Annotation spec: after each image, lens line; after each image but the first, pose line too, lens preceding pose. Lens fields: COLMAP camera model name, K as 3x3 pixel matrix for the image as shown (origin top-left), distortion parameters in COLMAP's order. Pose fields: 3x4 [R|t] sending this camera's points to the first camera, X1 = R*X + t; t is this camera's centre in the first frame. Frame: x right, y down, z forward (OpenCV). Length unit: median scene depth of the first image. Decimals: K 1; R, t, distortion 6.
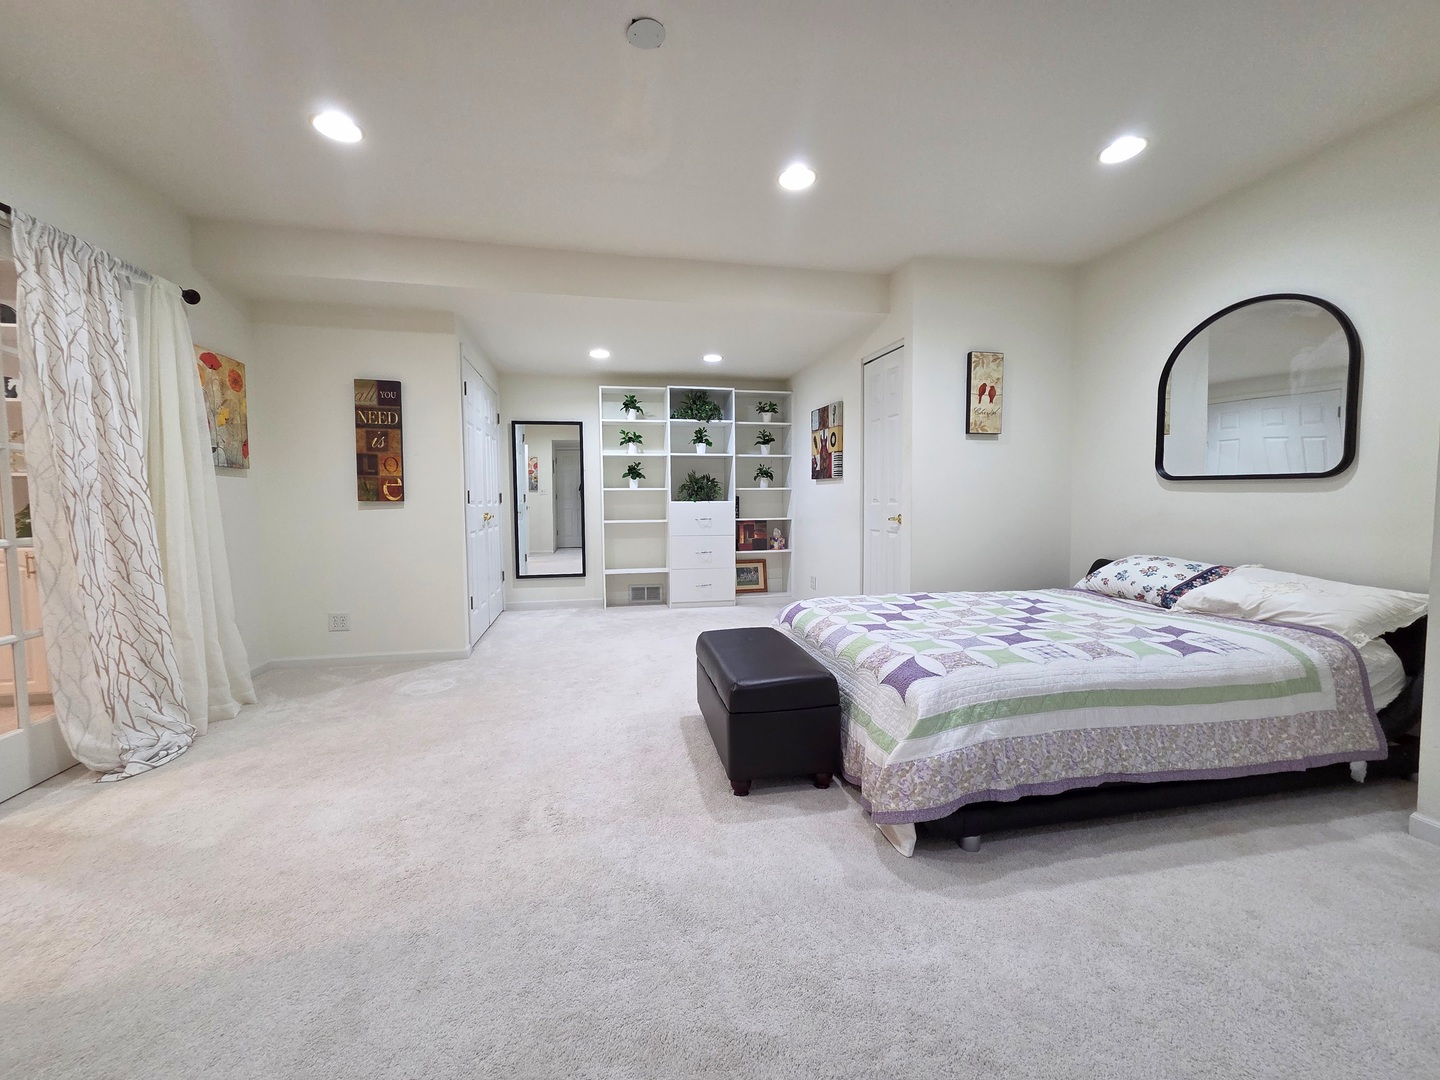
lens RADIAL K [[589.6, 0, 717.2], [0, 589.6, 533.0], [0, 0, 1]] dist [0.004180, -0.000294]
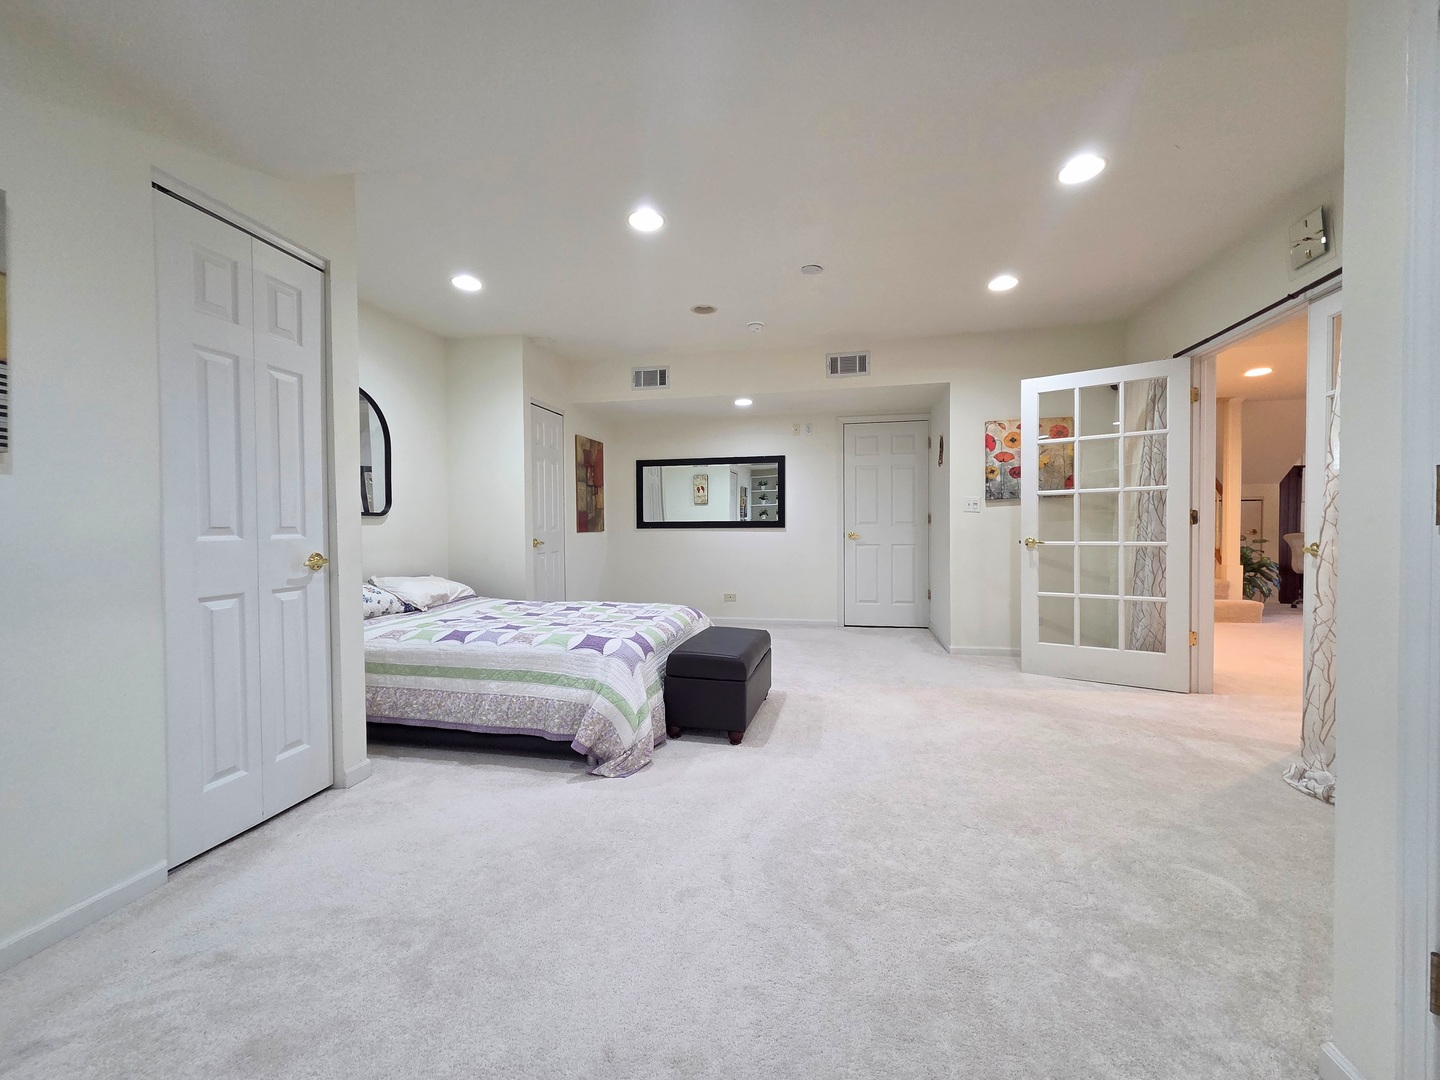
lens RADIAL K [[589.6, 0, 722.0], [0, 589.6, 535.1], [0, 0, 1]] dist [0.004180, -0.000294]
pose [[-0.916835, 0.007862, 0.399188, -0.297010], [0.035178, 0.997508, 0.061151, -0.073915], [-0.397713, 0.070108, -0.914827, 1.421583]]
